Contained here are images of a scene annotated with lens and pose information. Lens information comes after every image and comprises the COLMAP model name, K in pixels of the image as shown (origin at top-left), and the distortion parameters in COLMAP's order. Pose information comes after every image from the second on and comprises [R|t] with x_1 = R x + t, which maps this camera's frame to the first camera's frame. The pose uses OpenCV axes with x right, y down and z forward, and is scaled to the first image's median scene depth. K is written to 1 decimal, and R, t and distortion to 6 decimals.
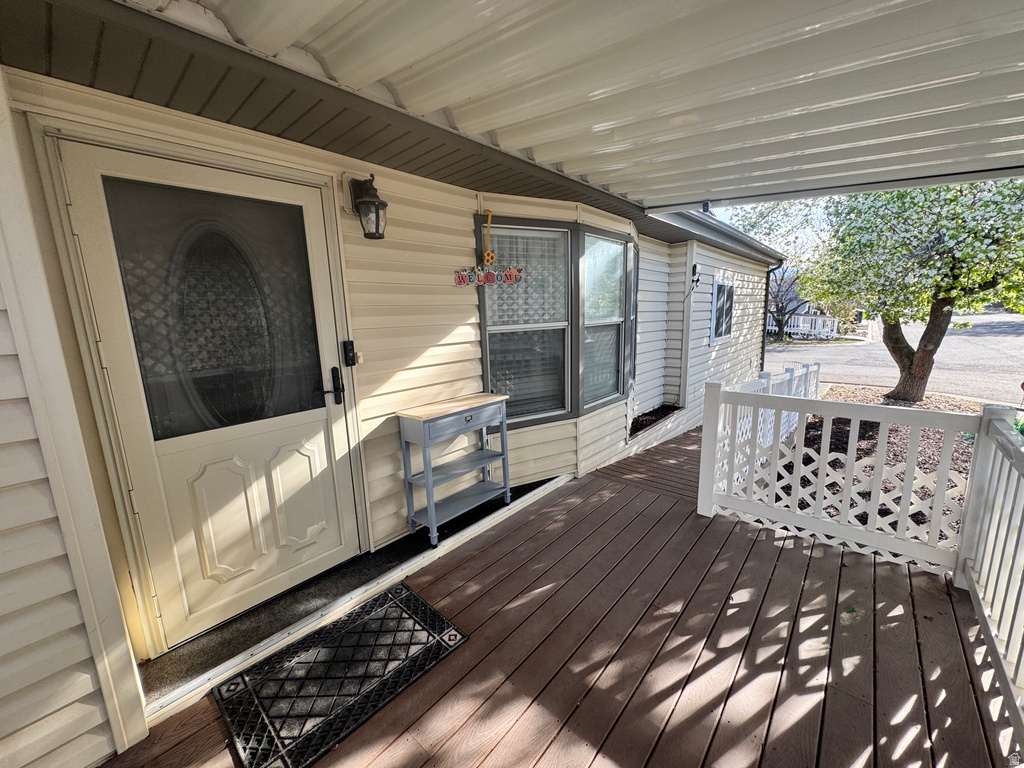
lens RADIAL K [[407.7, 0, 512.0], [0, 407.7, 384.0], [0, 0, 1]] dist [-0.003337, 0.000642]
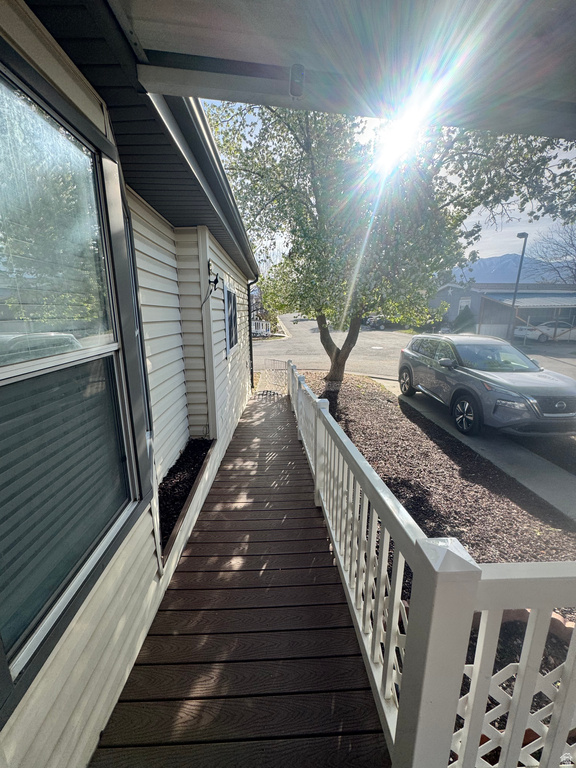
lens RADIAL K [[305.7, 0, 288.0], [0, 305.7, 384.0], [0, 0, 1]] dist [-0.003337, 0.000642]
pose [[0.722265, -0.133899, 0.678531, 0.126436], [0.103439, 0.990959, 0.085447, -0.090872], [-0.683838, 0.008471, 0.729585, 0.455204]]
